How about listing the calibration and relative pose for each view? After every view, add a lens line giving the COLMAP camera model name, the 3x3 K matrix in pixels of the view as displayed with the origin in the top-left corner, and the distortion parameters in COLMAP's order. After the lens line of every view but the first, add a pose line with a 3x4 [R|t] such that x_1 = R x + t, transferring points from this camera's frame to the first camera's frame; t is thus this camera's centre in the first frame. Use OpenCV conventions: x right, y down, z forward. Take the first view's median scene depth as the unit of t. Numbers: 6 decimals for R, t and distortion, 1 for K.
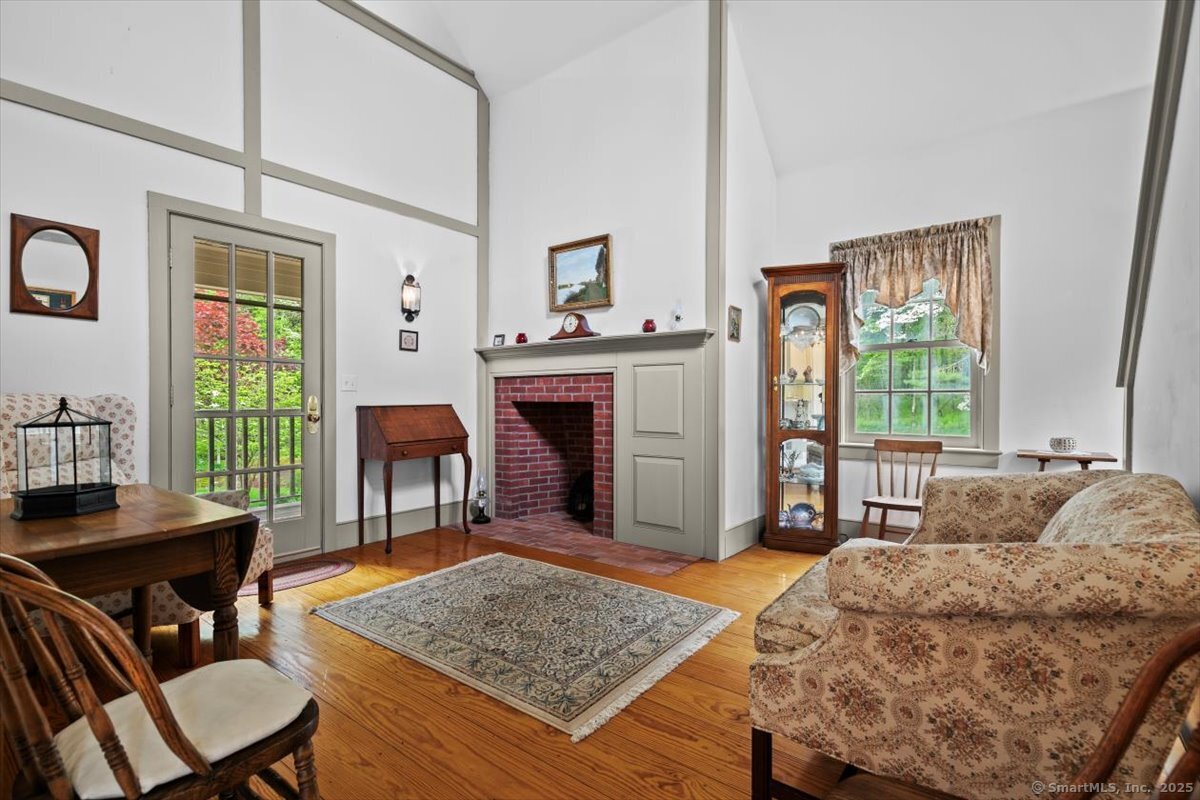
lens RADIAL K [[547.3, 0, 604.1], [0, 547.3, 401.0], [0, 0, 1]] dist [0.004508, 0.000366]
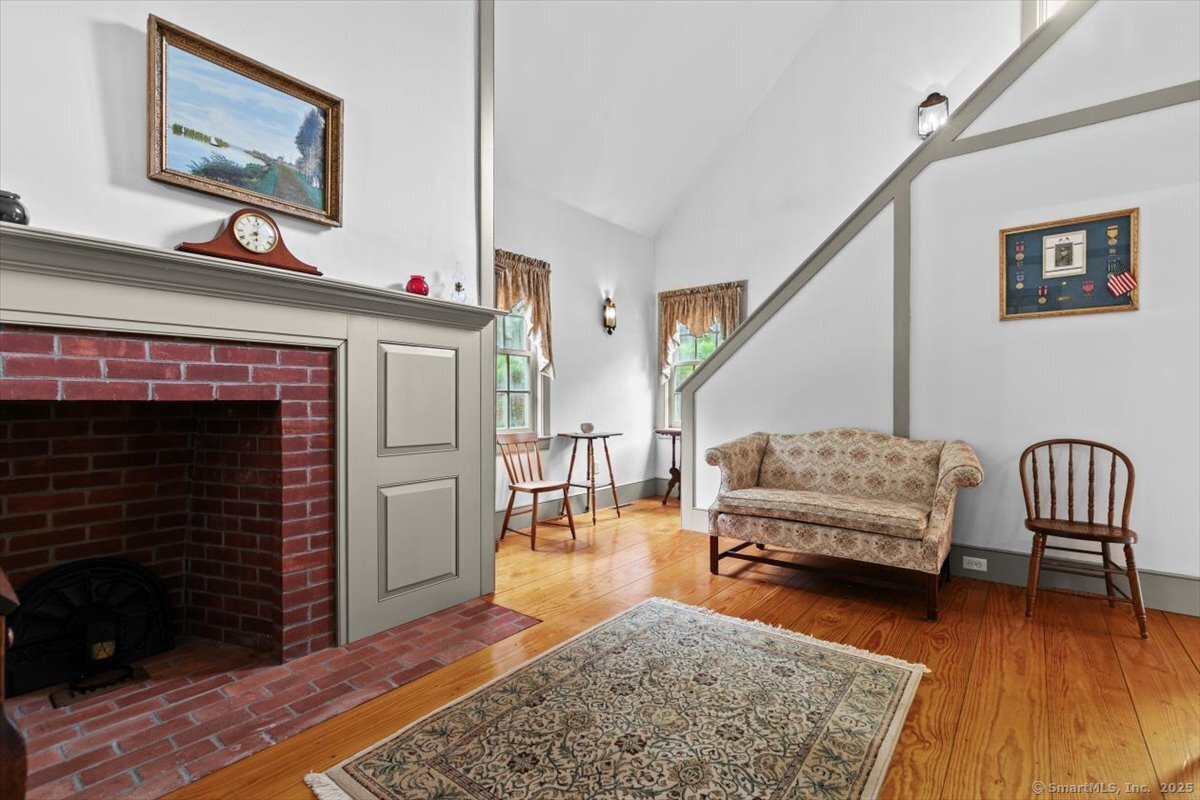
lens RADIAL K [[547.3, 0, 604.6], [0, 547.3, 402.2], [0, 0, 1]] dist [0.004508, 0.000366]
pose [[0.007071, -0.002143, 0.999973, -0.535052], [0.004271, 0.999989, 0.002113, 0.003330], [-0.999966, 0.004255, 0.007080, 0.710464]]
